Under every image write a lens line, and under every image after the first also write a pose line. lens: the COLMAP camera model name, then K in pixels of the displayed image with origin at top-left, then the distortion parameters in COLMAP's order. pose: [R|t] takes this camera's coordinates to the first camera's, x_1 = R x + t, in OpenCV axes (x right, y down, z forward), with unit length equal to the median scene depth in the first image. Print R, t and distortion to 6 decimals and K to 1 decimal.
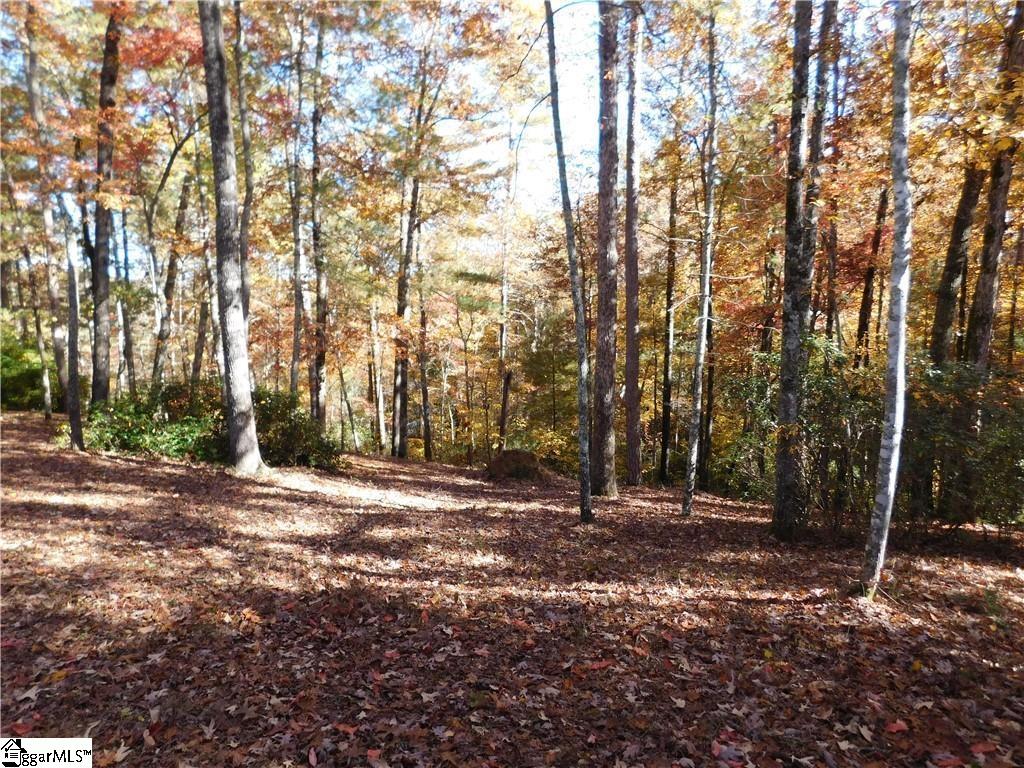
lens RADIAL K [[689.2, 0, 512.0], [0, 689.2, 384.0], [0, 0, 1]] dist [-0.071333, 0.070403]
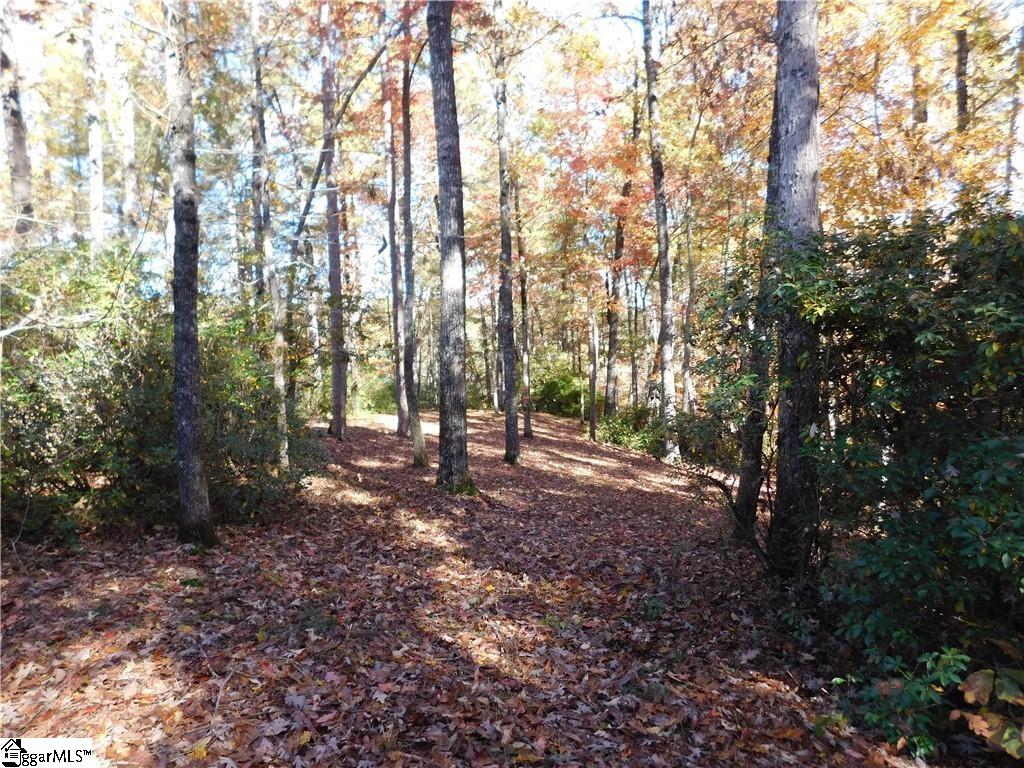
lens RADIAL K [[689.2, 0, 512.0], [0, 689.2, 384.0], [0, 0, 1]] dist [-0.071333, 0.070403]
pose [[0.757125, 0.037469, -0.652195, 0.286912], [-0.058350, 0.998242, -0.010389, -0.018246], [0.650659, 0.045921, 0.757980, -0.401167]]
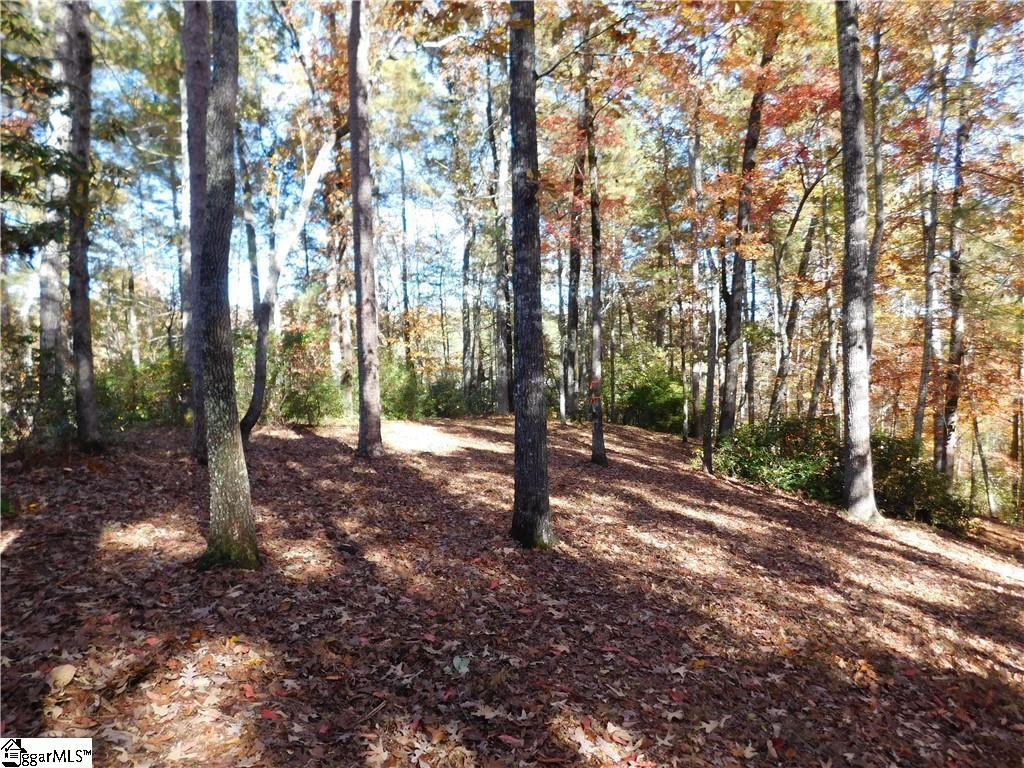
lens RADIAL K [[689.2, 0, 512.0], [0, 689.2, 384.0], [0, 0, 1]] dist [-0.071333, 0.070403]
pose [[0.662696, 0.040168, -0.747811, -0.003211], [-0.081653, 0.996483, -0.018835, -0.001170], [0.744424, 0.073543, 0.663645, -0.011295]]
